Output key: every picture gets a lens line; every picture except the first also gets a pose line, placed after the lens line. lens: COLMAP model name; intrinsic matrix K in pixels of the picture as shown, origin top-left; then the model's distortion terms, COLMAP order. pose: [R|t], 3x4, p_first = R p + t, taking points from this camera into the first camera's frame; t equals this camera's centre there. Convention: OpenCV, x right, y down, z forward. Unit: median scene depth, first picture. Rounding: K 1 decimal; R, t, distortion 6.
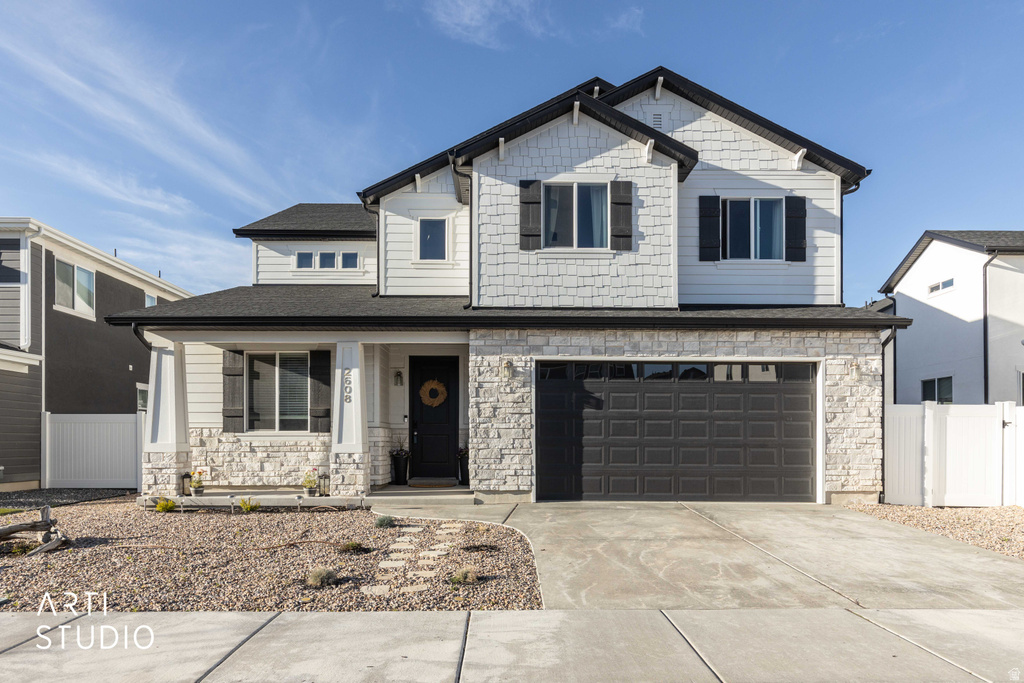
lens RADIAL K [[962.3, 0, 522.4], [0, 962.3, 413.9], [0, 0, 1]] dist [-0.006766, 0.007865]
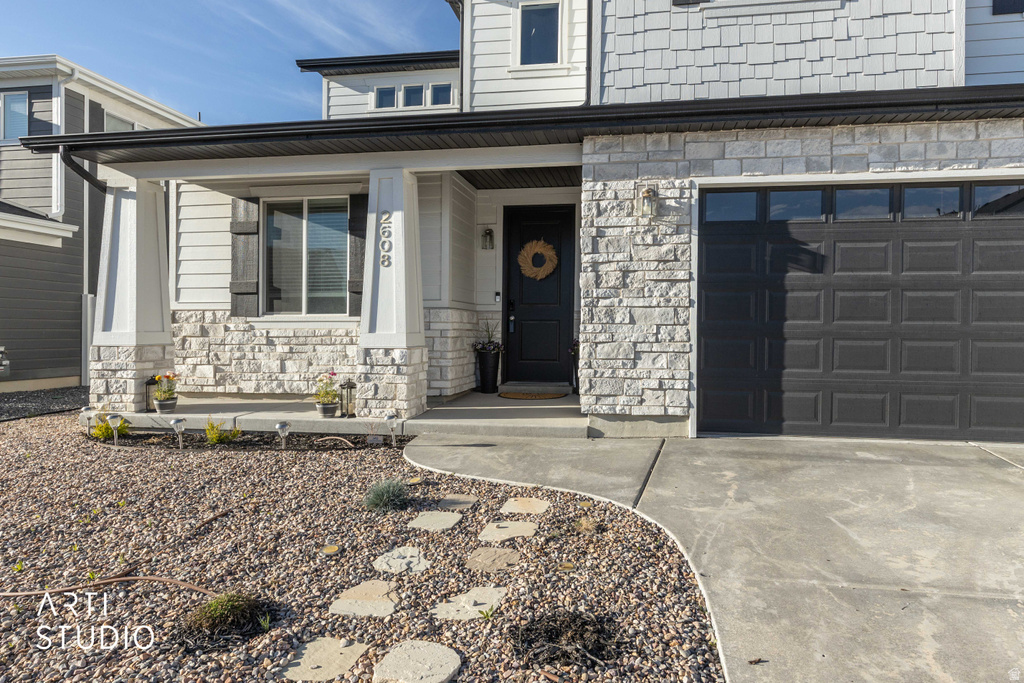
lens RADIAL K [[669.6, 0, 513.6], [0, 669.6, 342.8], [0, 0, 1]] dist [0.005881, 0.001134]
pose [[0.974827, 0.005619, -0.222891, -0.004209], [0.004404, 0.999002, 0.044444, 0.017674], [0.222918, -0.044307, 0.973830, 0.571815]]
